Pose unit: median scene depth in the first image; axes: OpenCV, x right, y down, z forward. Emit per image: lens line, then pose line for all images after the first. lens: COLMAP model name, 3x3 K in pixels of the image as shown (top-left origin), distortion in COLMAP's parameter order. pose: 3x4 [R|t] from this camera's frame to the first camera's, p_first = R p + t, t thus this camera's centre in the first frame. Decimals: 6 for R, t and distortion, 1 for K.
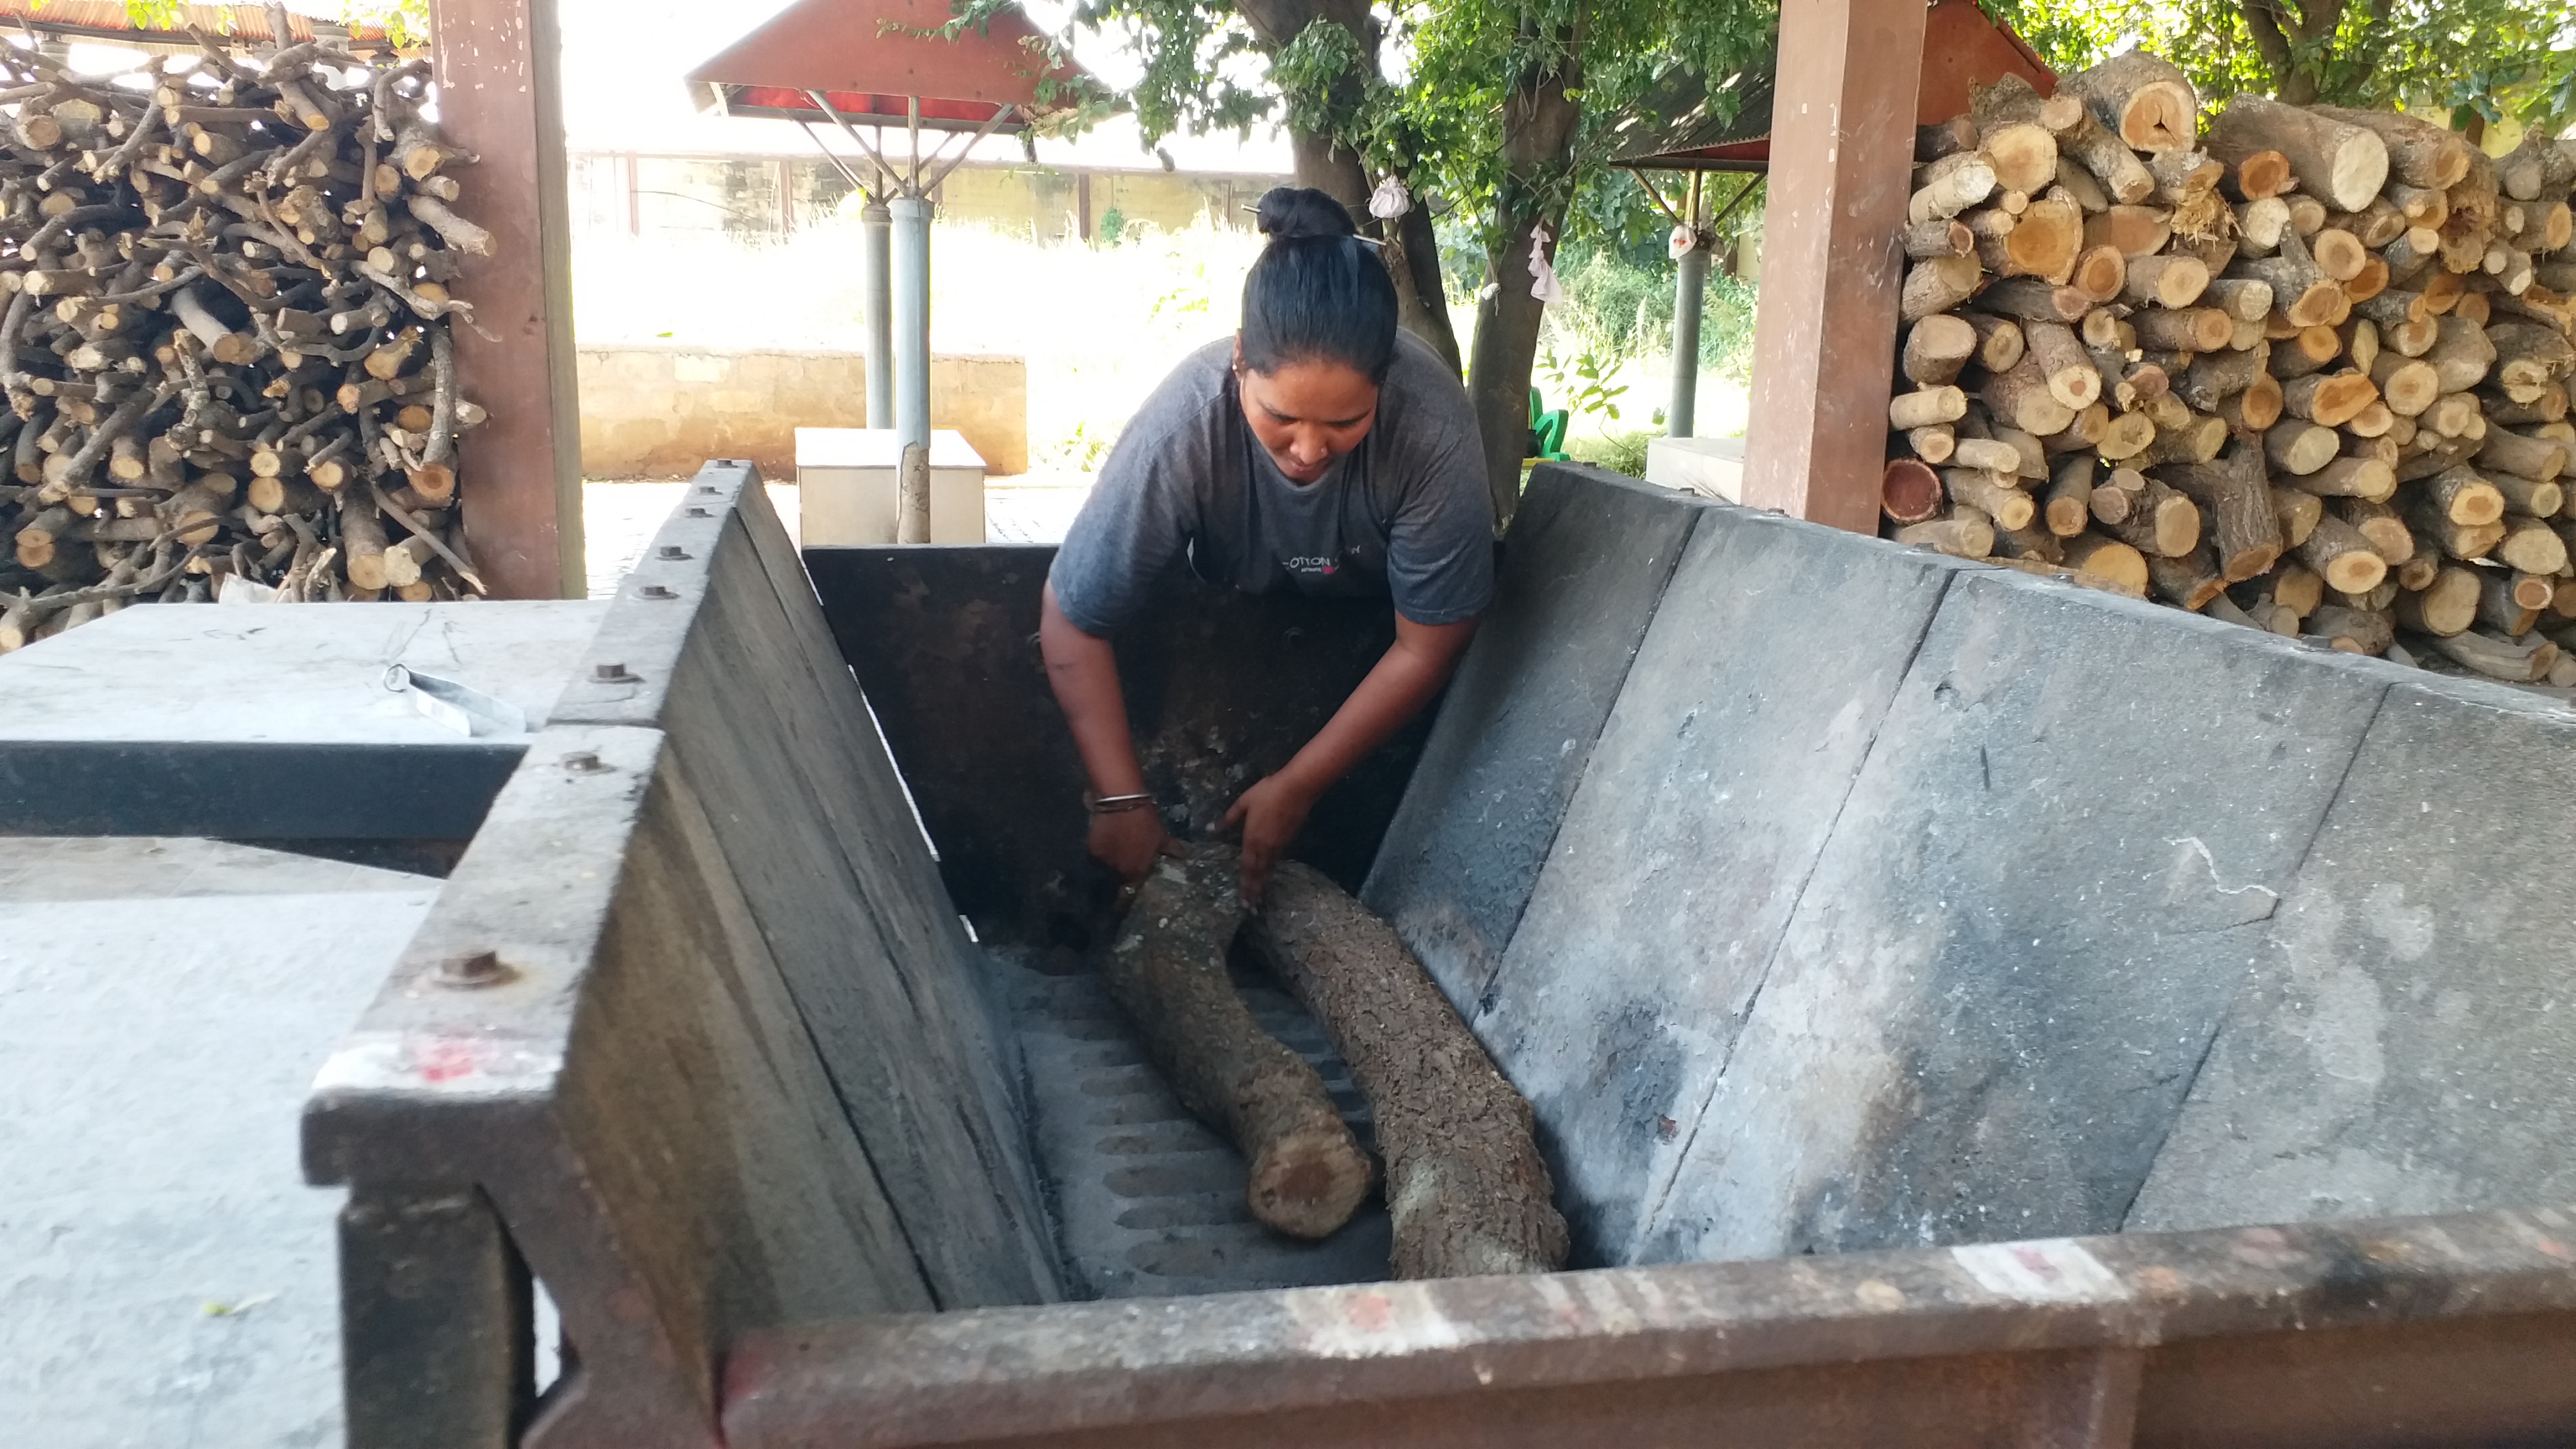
lens RADIAL K [[2021.7, 0, 1290.0], [0, 2021.7, 755.2], [0, 0, 1]] dist [0.086653, -0.134764]
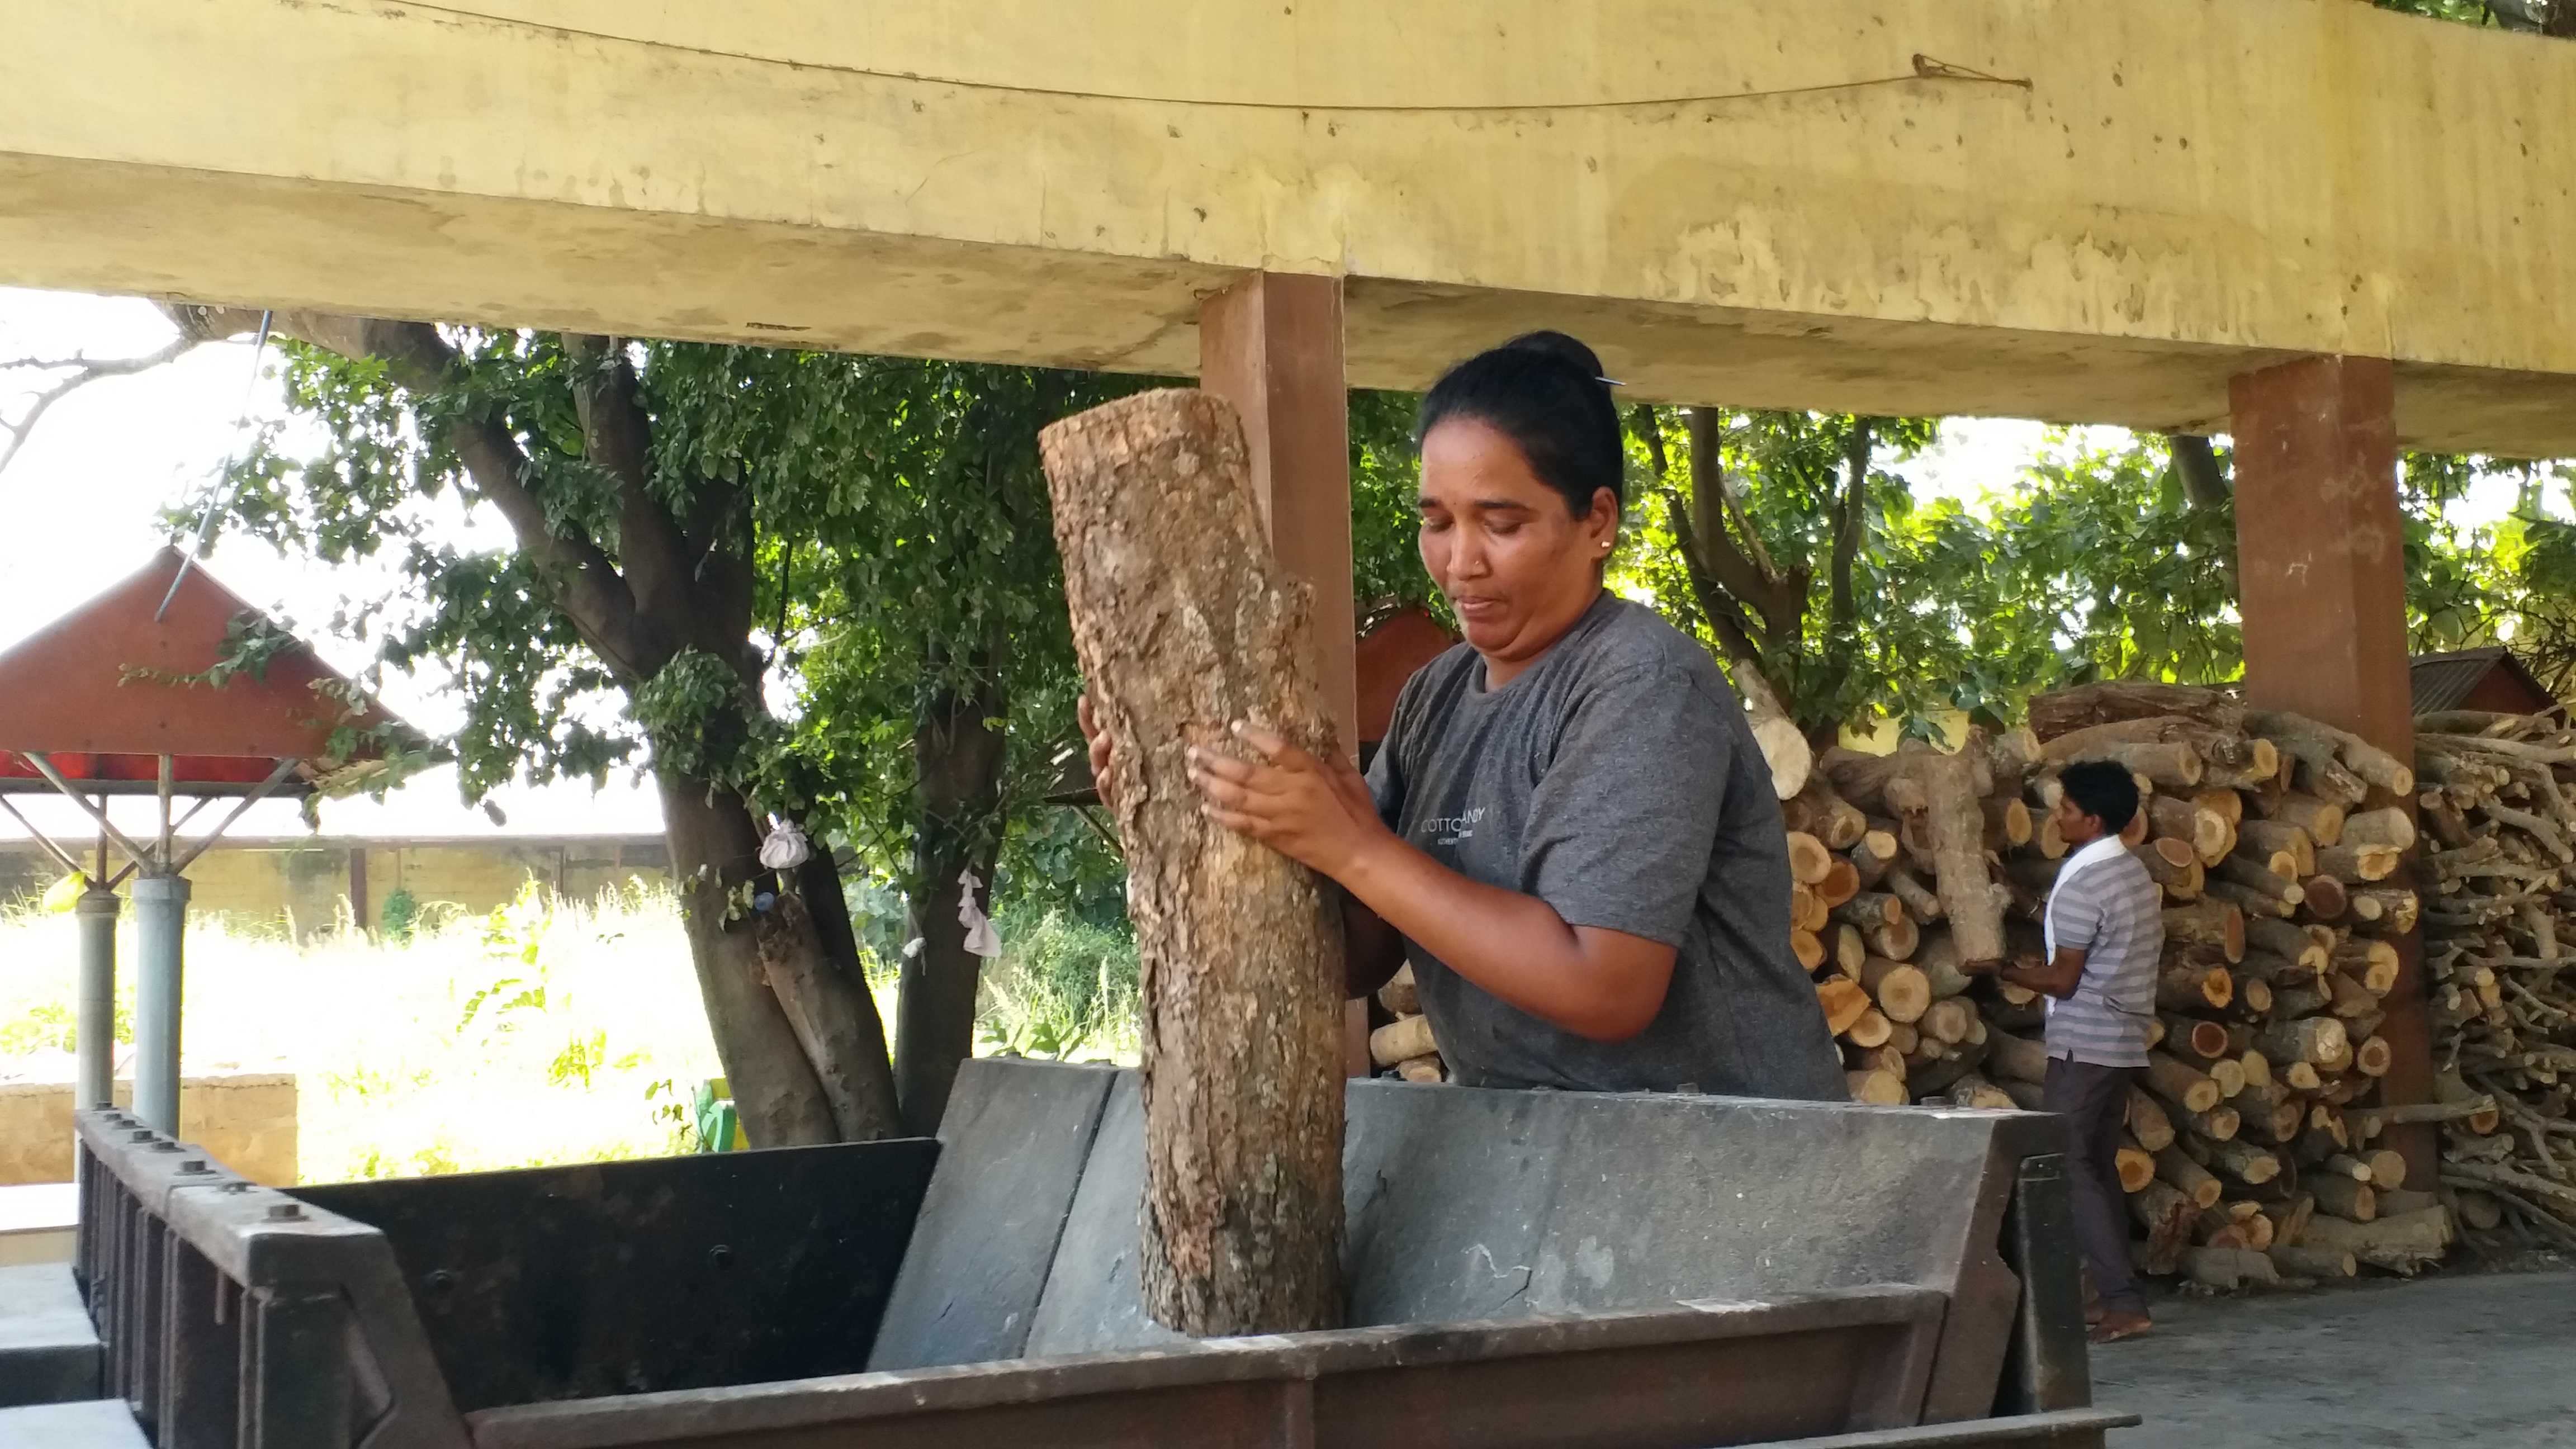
lens RADIAL K [[2694.8, 0, 1288.9], [0, 2694.8, 753.0], [0, 0, 1]] dist [0.182886, -0.453983]
pose [[0.971774, -0.036425, 0.233085, -0.010976], [0.104680, 0.951996, -0.287655, 0.044451], [-0.211419, 0.303935, 0.928938, -0.126853]]
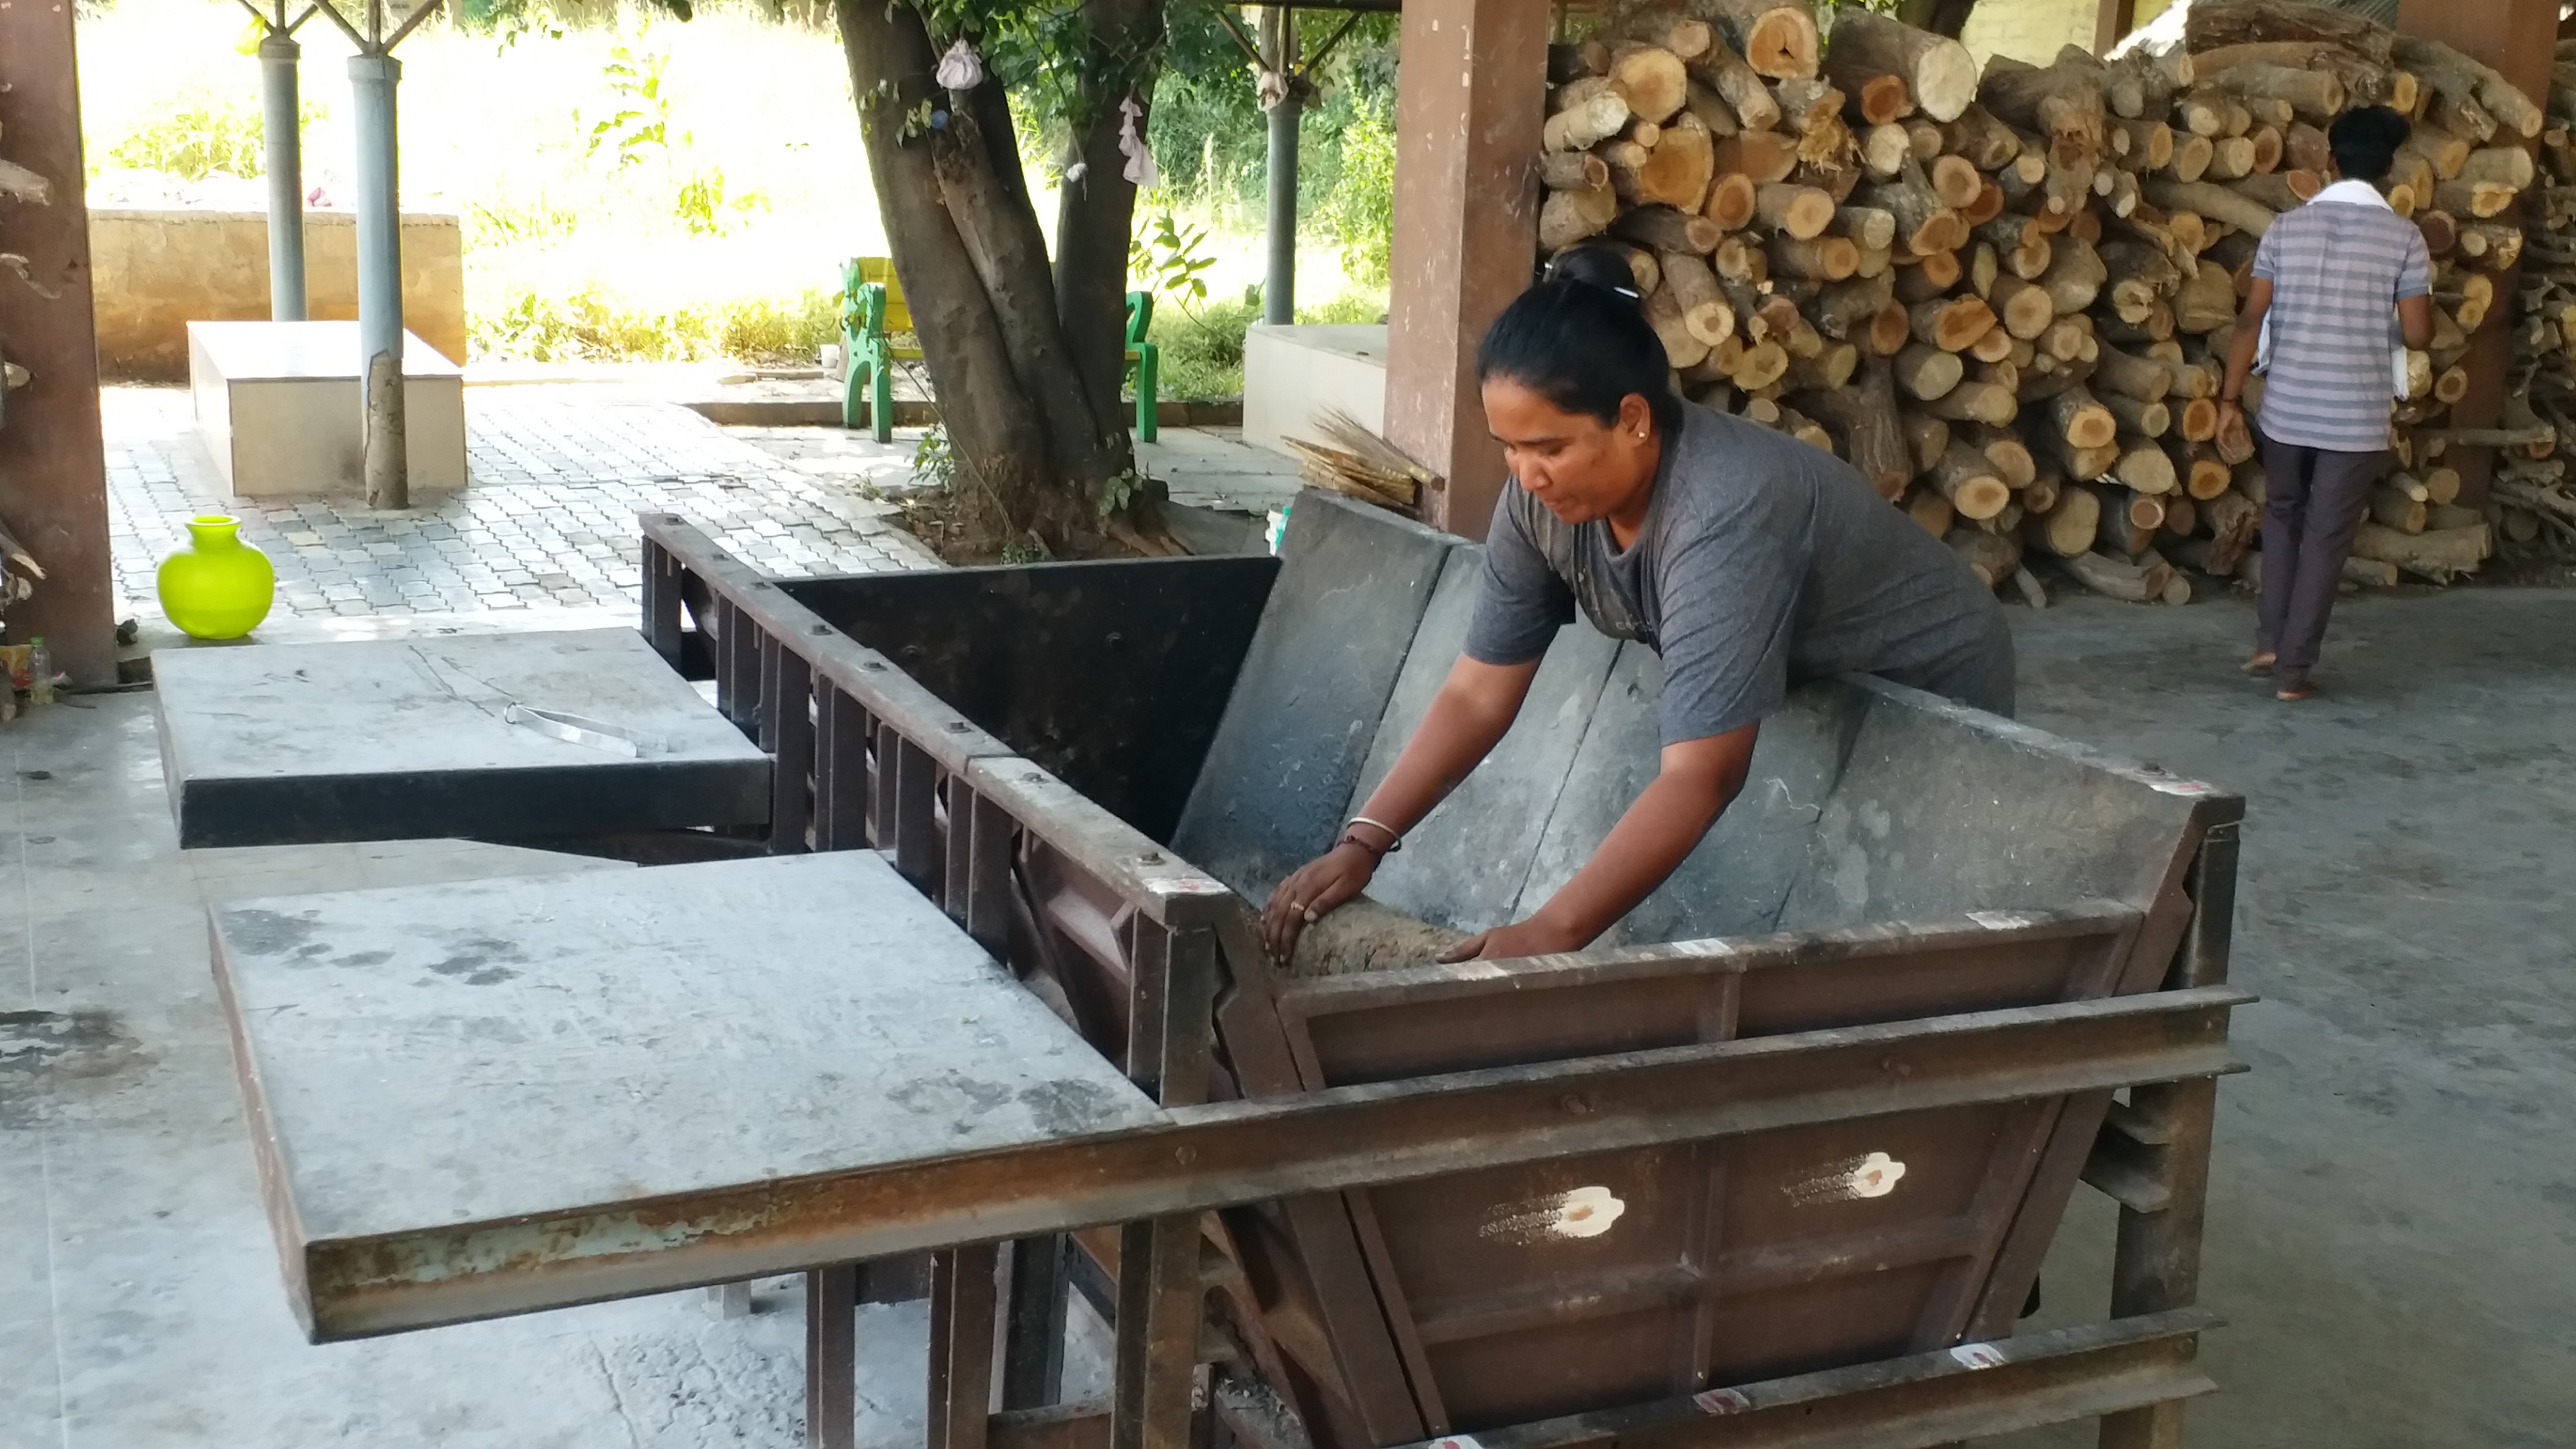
lens RADIAL K [[2694.8, 0, 1288.9], [0, 2694.8, 753.0], [0, 0, 1]] dist [0.182886, -0.453983]
pose [[0.978060, -0.040082, 0.204431, -0.089081], [0.035448, 0.999026, 0.026279, -0.011605], [-0.205285, -0.018456, 0.978528, -0.238498]]
